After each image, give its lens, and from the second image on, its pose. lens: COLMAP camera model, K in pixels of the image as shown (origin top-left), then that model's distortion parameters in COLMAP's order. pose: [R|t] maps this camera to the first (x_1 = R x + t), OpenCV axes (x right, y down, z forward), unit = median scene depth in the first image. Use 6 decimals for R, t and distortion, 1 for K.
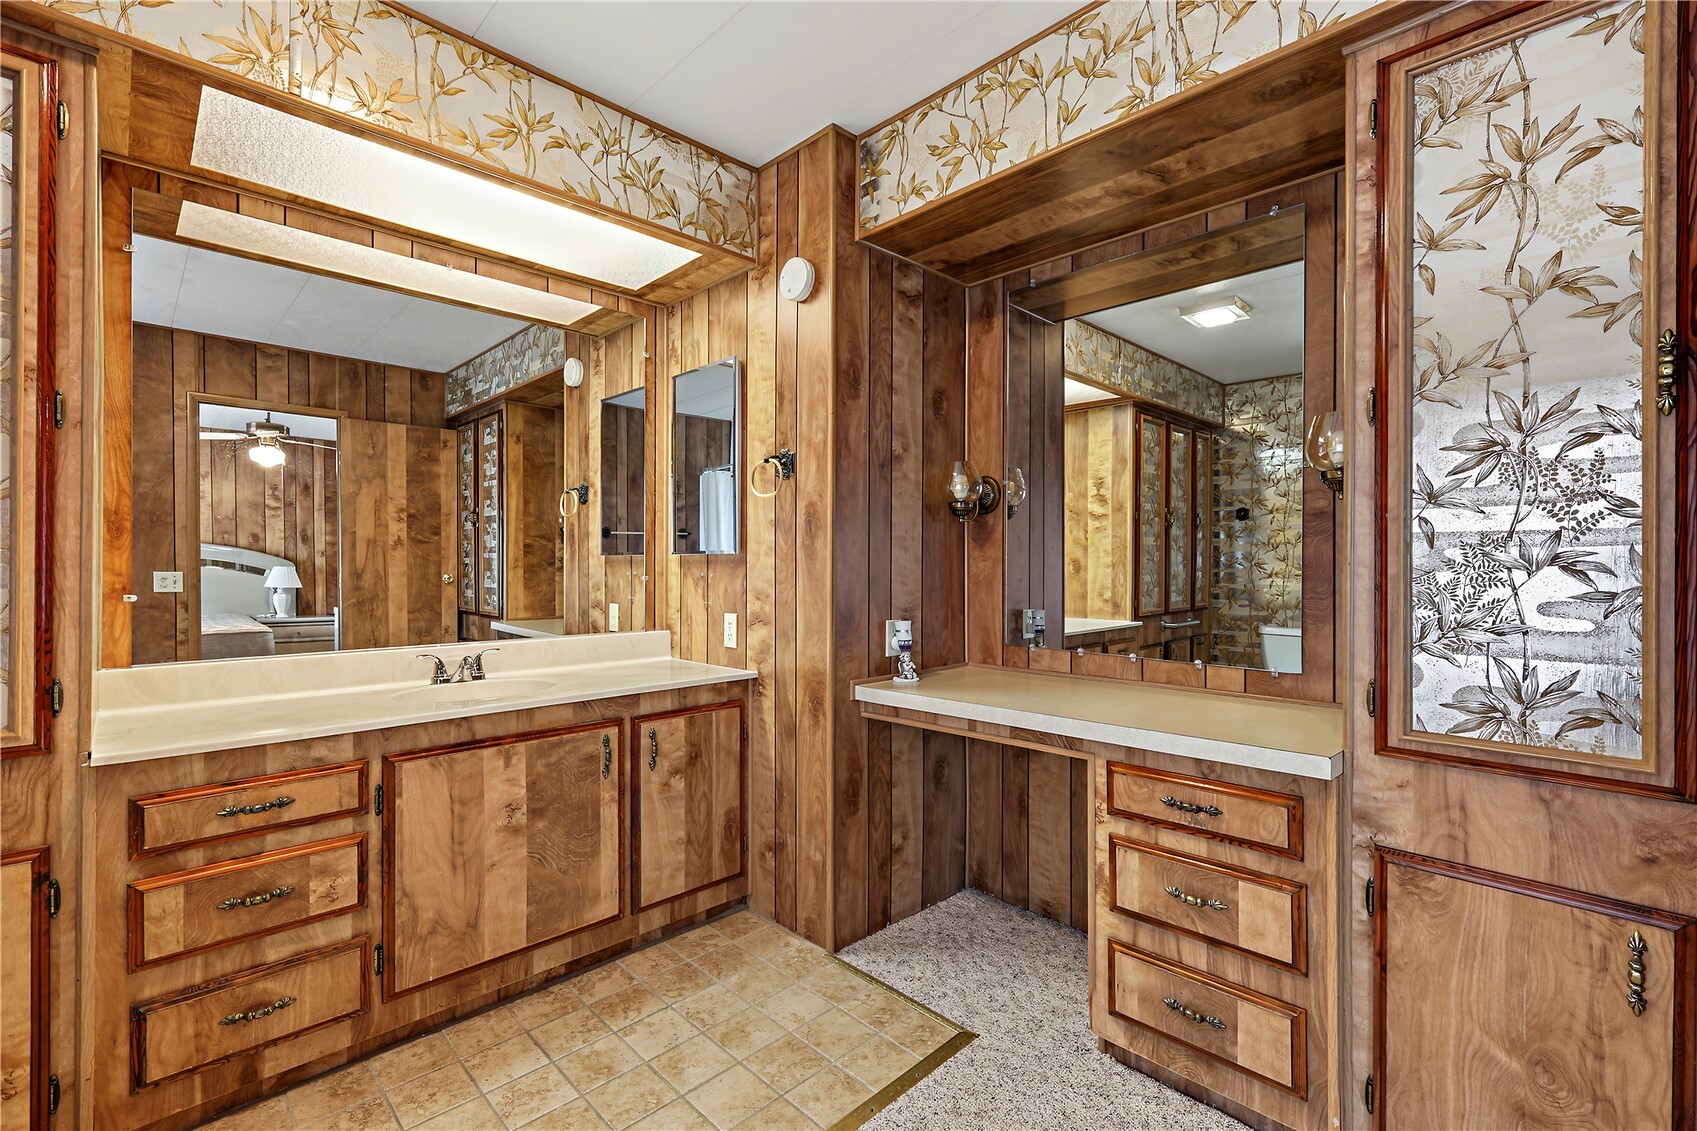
lens RADIAL K [[748.7, 0, 812.7], [0, 748.7, 555.9], [0, 0, 1]] dist [0.002069, 0.000110]
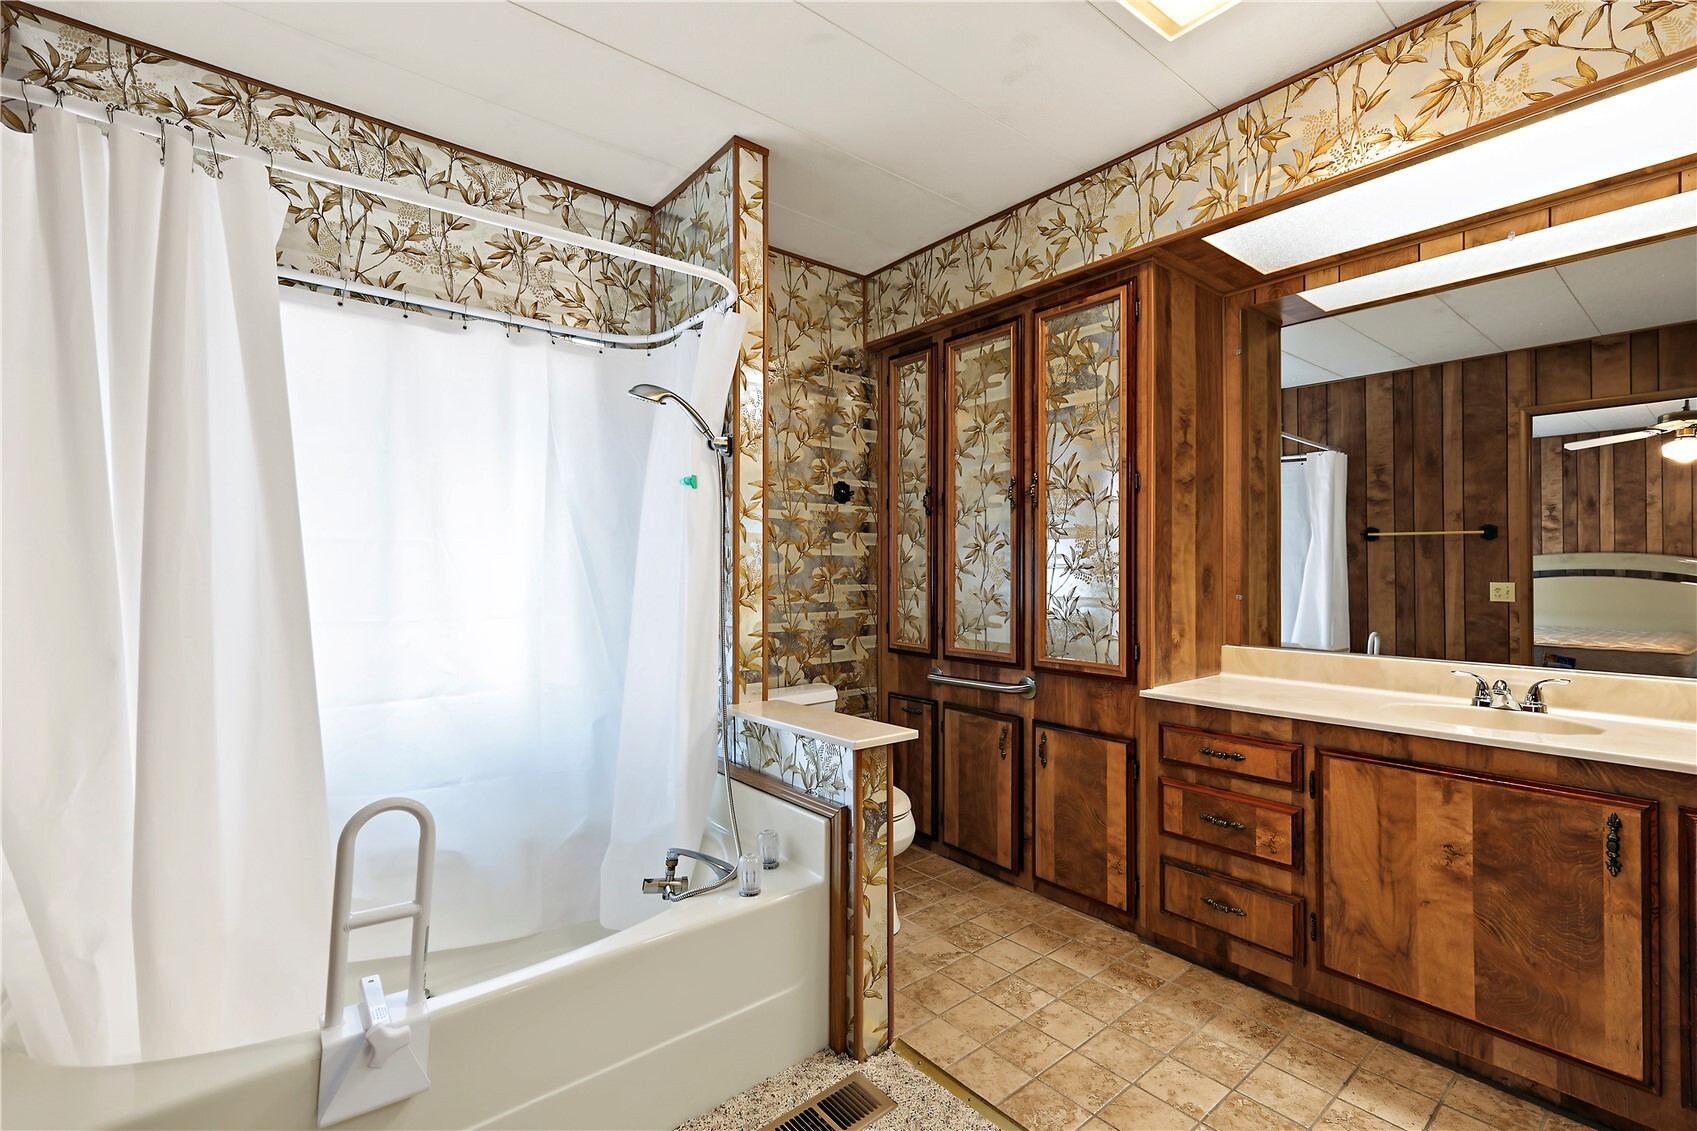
lens RADIAL K [[752.3, 0, 886.8], [0, 752.3, 566.1], [0, 0, 1]] dist [-0.001879, -0.000410]
pose [[-0.043672, -0.007867, -0.999015, 0.528146], [0.005588, 0.999951, -0.008119, 0.003765], [0.999030, -0.005937, -0.043626, 0.380515]]
